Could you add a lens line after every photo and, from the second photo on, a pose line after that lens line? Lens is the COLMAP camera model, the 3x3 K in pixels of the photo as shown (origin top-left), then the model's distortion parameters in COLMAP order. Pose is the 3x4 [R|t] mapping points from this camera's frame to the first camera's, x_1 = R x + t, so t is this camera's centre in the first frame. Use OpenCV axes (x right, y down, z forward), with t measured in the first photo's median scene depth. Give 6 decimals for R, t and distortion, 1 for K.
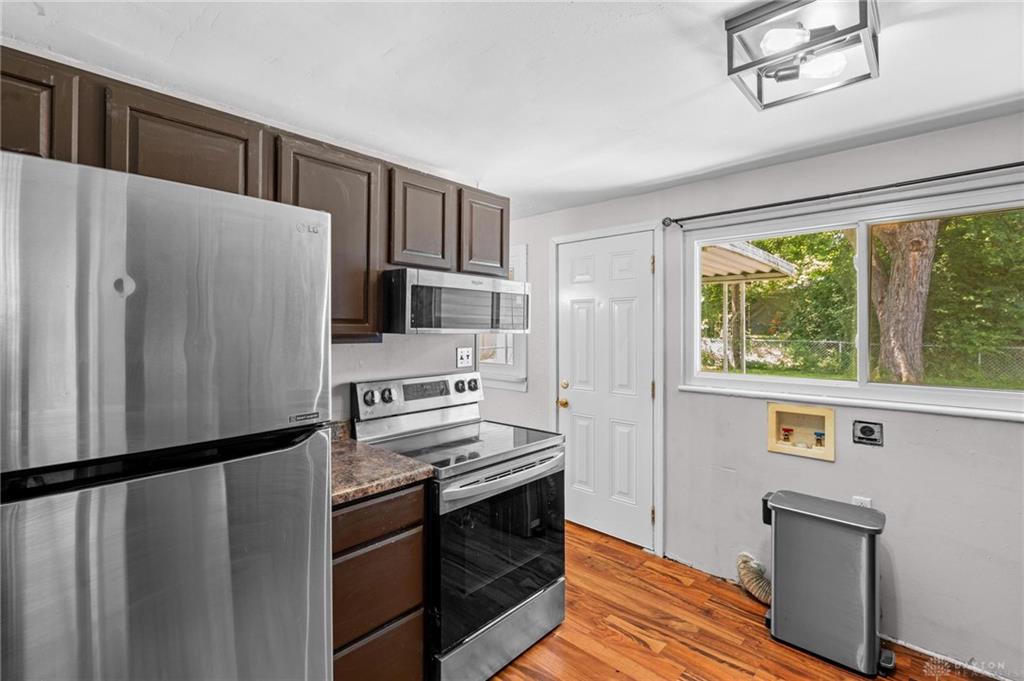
lens RADIAL K [[463.6, 0, 512.0], [0, 463.6, 340.5], [0, 0, 1]] dist [-0.001257, 0.000179]
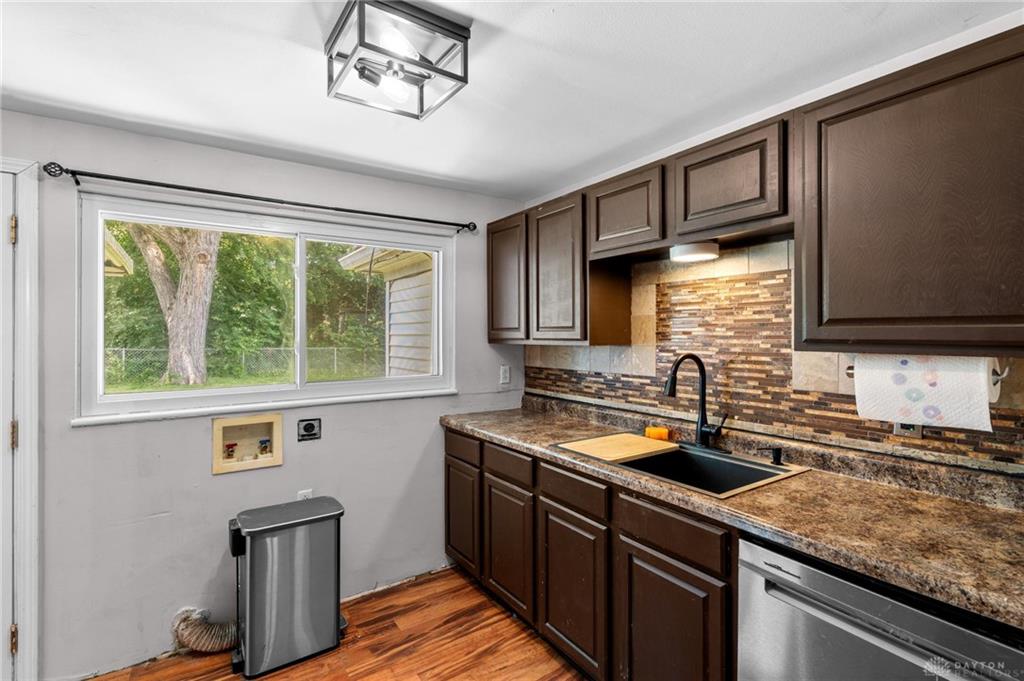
lens RADIAL K [[463.6, 0, 512.0], [0, 463.6, 340.5], [0, 0, 1]] dist [-0.001257, 0.000179]
pose [[0.229773, -0.016681, 0.973101, -0.160525], [0.028786, 0.999532, 0.010337, -0.006214], [-0.972818, 0.025636, 0.230146, 0.251388]]
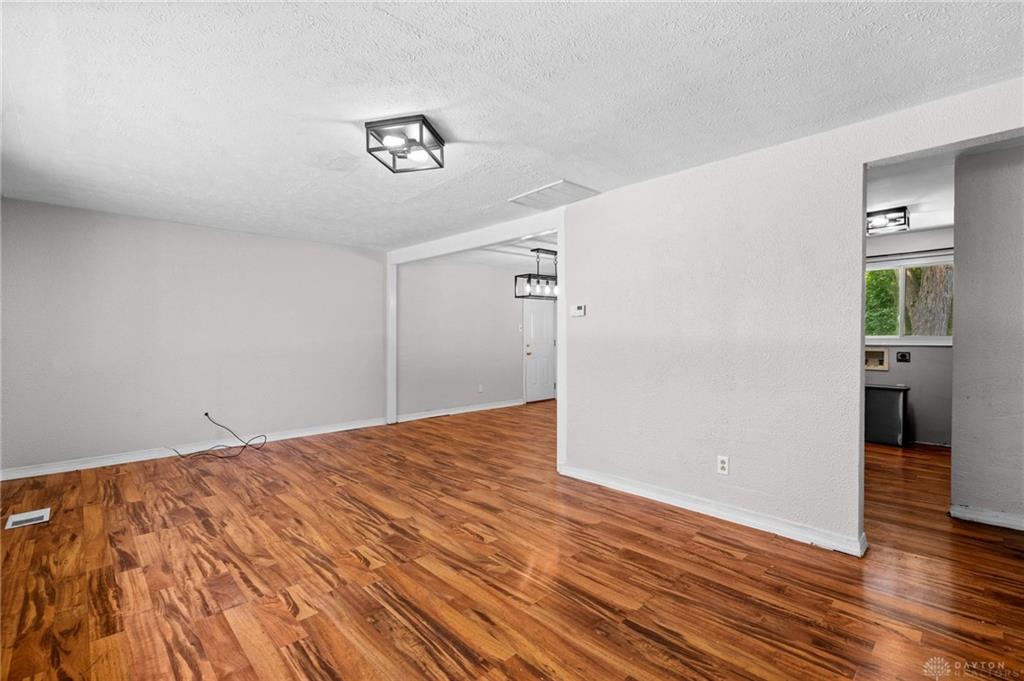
lens RADIAL K [[451.6, 0, 523.1], [0, 451.6, 355.9], [0, 0, 1]] dist [-0.000820, 0.000082]
pose [[0.999187, -0.003466, -0.040170, -0.948079], [0.004151, 0.999847, 0.016979, 0.131596], [0.040105, -0.017132, 0.999049, -1.211396]]
